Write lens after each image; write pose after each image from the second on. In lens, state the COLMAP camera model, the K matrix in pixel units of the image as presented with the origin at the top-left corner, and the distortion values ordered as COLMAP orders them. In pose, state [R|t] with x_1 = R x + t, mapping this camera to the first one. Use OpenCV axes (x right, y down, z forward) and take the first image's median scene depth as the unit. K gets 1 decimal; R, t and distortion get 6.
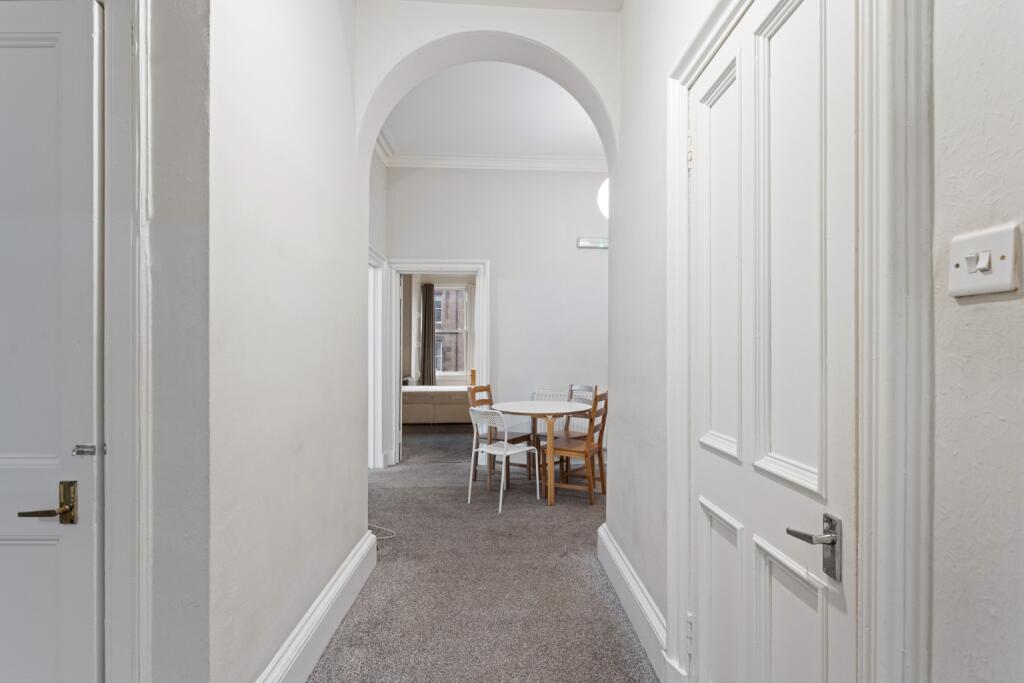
lens RADIAL K [[490.7, 0, 511.0], [0, 490.7, 349.1], [0, 0, 1]] dist [0.005144, 0.002196]
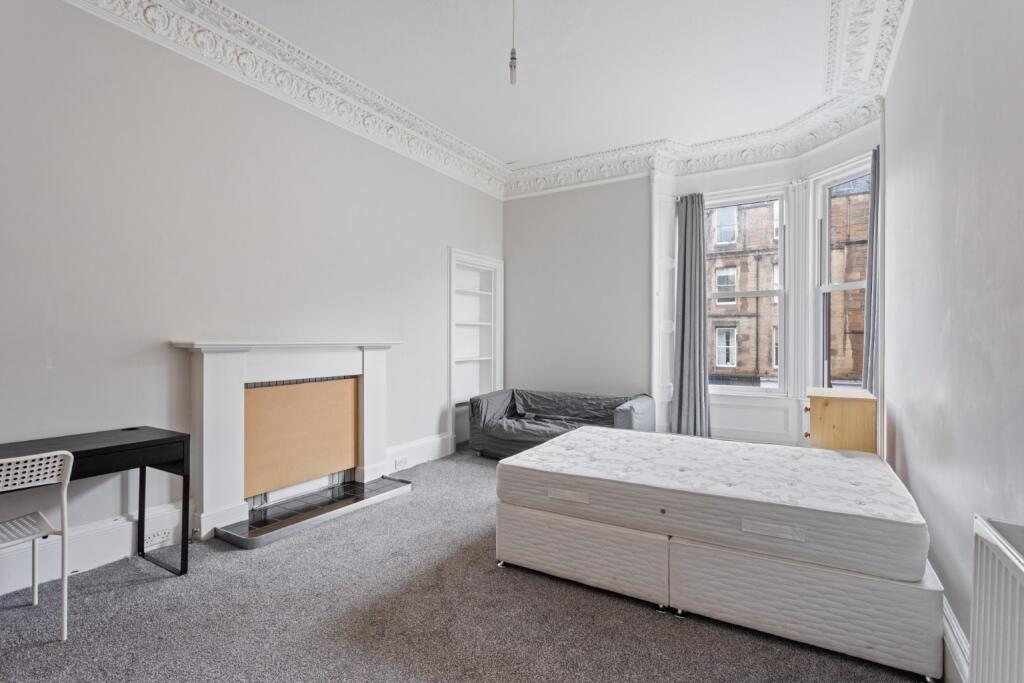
lens RADIAL K [[490.7, 0, 520.4], [0, 490.7, 341.4], [0, 0, 1]] dist [0.005144, 0.002196]
pose [[0.847874, -0.002662, -0.530192, -0.022788], [0.006306, 0.999967, 0.005064, 0.000530], [0.530161, -0.007637, 0.847863, 0.199481]]
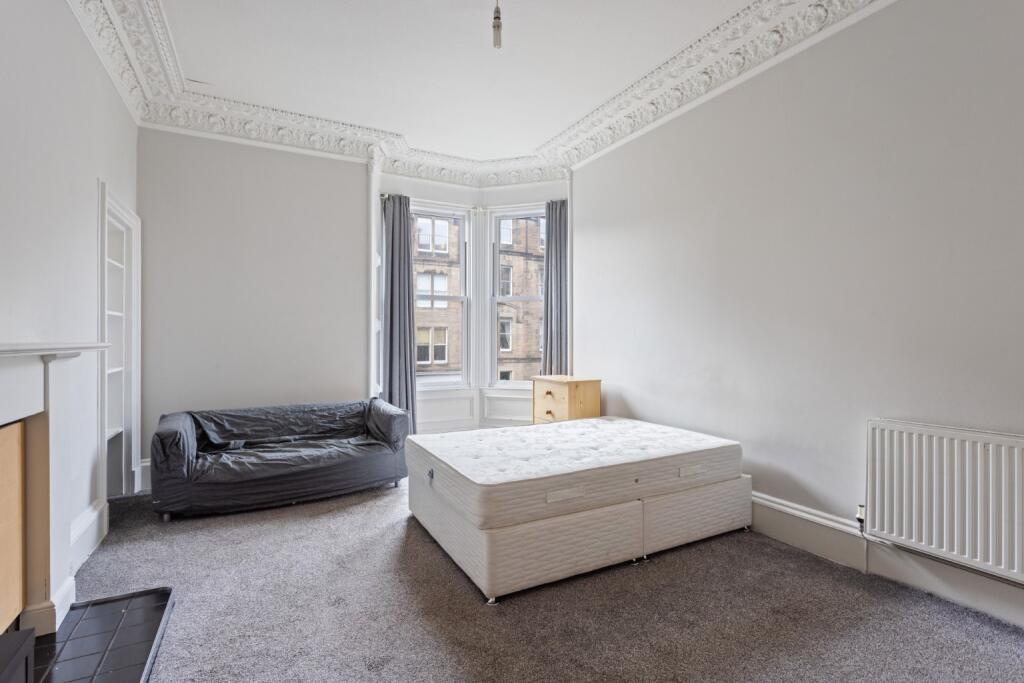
lens RADIAL K [[490.7, 0, 518.1], [0, 490.7, 340.7], [0, 0, 1]] dist [0.005144, 0.002196]
pose [[0.891806, -0.007169, 0.452361, -0.105188], [0.002278, 0.999933, 0.011355, -0.000123], [-0.452412, -0.009096, 0.891763, 0.203260]]
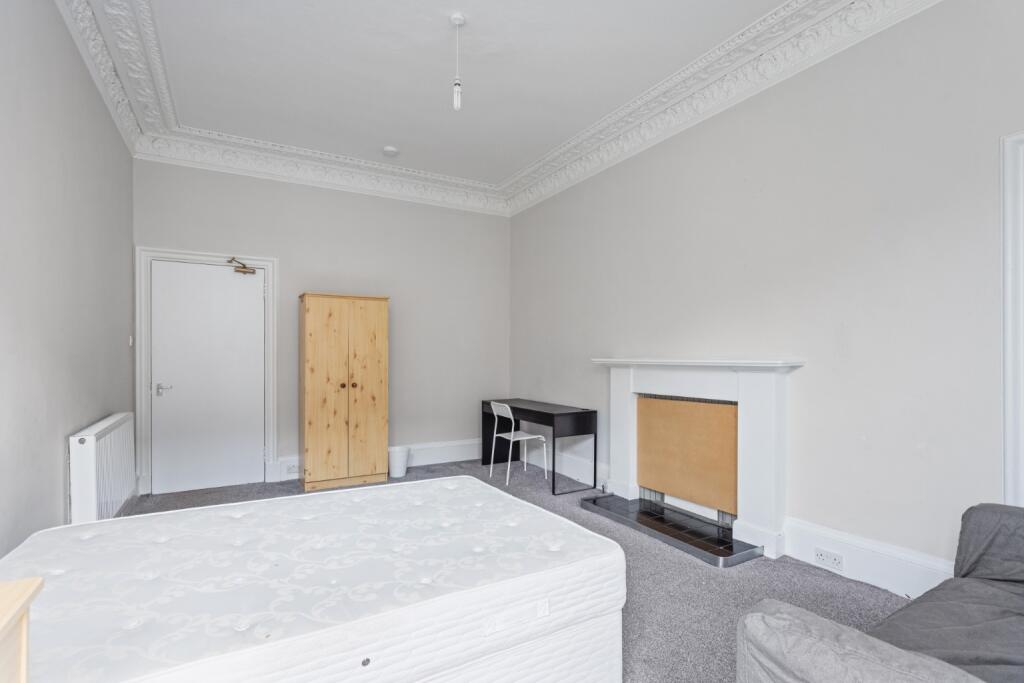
lens RADIAL K [[490.7, 0, 512.5], [0, 490.7, 348.6], [0, 0, 1]] dist [0.005144, 0.002196]
pose [[-0.872902, -0.010450, -0.487783, -0.035521], [0.000824, 0.999738, -0.022892, 0.000796], [0.487895, -0.020385, -0.872664, 0.358441]]
